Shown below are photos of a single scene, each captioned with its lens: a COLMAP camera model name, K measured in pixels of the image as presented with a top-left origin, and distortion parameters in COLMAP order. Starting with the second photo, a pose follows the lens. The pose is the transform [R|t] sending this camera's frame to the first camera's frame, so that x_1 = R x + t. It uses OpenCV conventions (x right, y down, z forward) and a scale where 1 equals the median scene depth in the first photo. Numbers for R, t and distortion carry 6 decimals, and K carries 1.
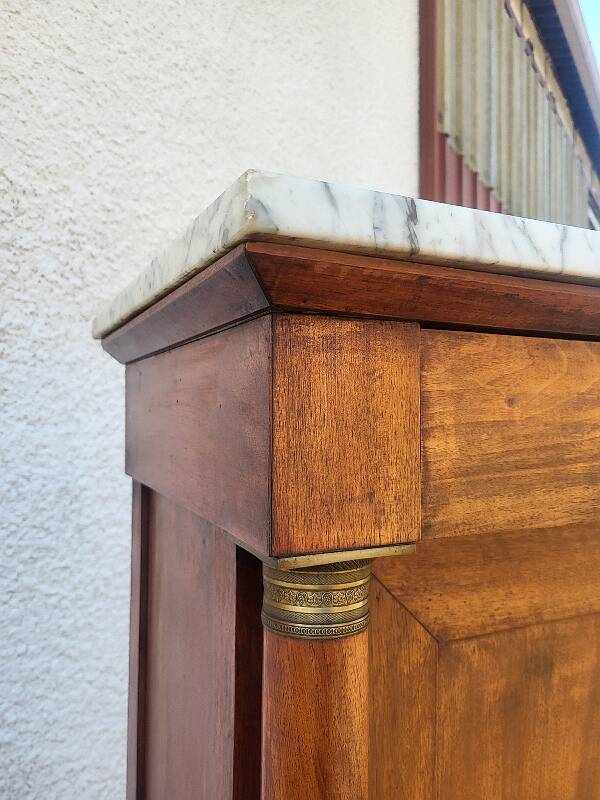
lens RADIAL K [[616.4, 0, 311.1], [0, 616.4, 397.0], [0, 0, 1]] dist [0.028598, -0.004182]
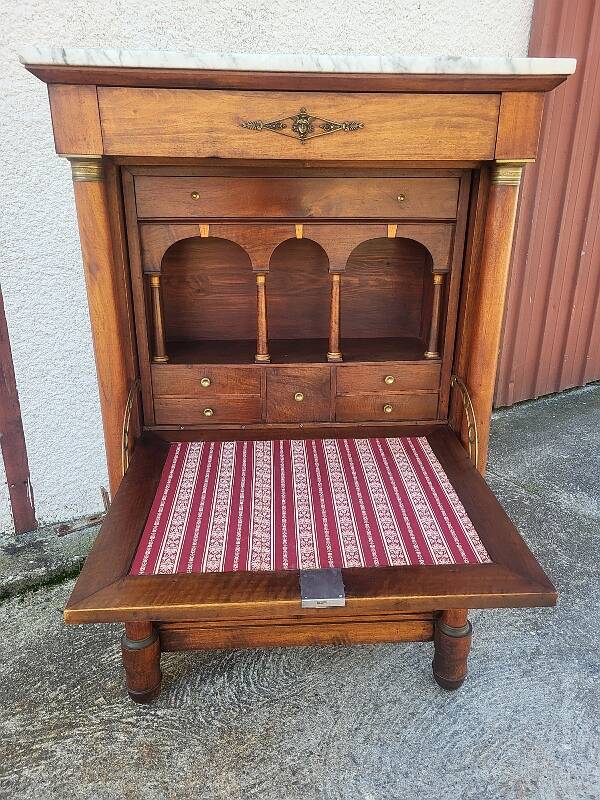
lens RADIAL K [[622.6, 0, 311.7], [0, 622.6, 407.4], [0, 0, 1]] dist [0.053019, -0.032272]
pose [[0.919009, 0.139431, -0.368757, 2.476173], [-0.000198, 0.935533, 0.353239, 0.275234], [0.394237, -0.324557, 0.859791, -1.852454]]
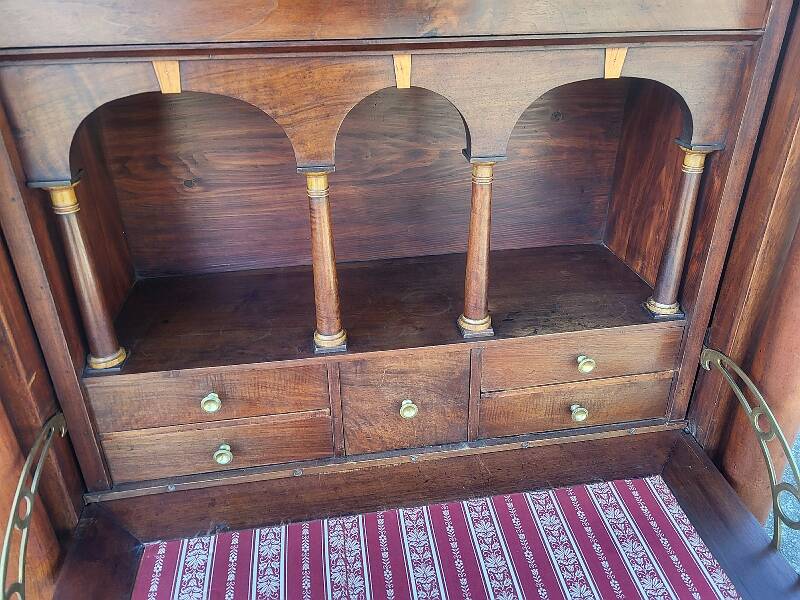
lens RADIAL K [[618.2, 0, 415.2], [0, 618.2, 287.4], [0, 0, 1]] dist [0.035667, -0.008769]
pose [[0.952265, 0.139143, -0.271719, 1.411949], [0.008987, 0.876919, 0.480554, 0.338219], [0.305141, -0.460057, 0.833808, 0.132658]]
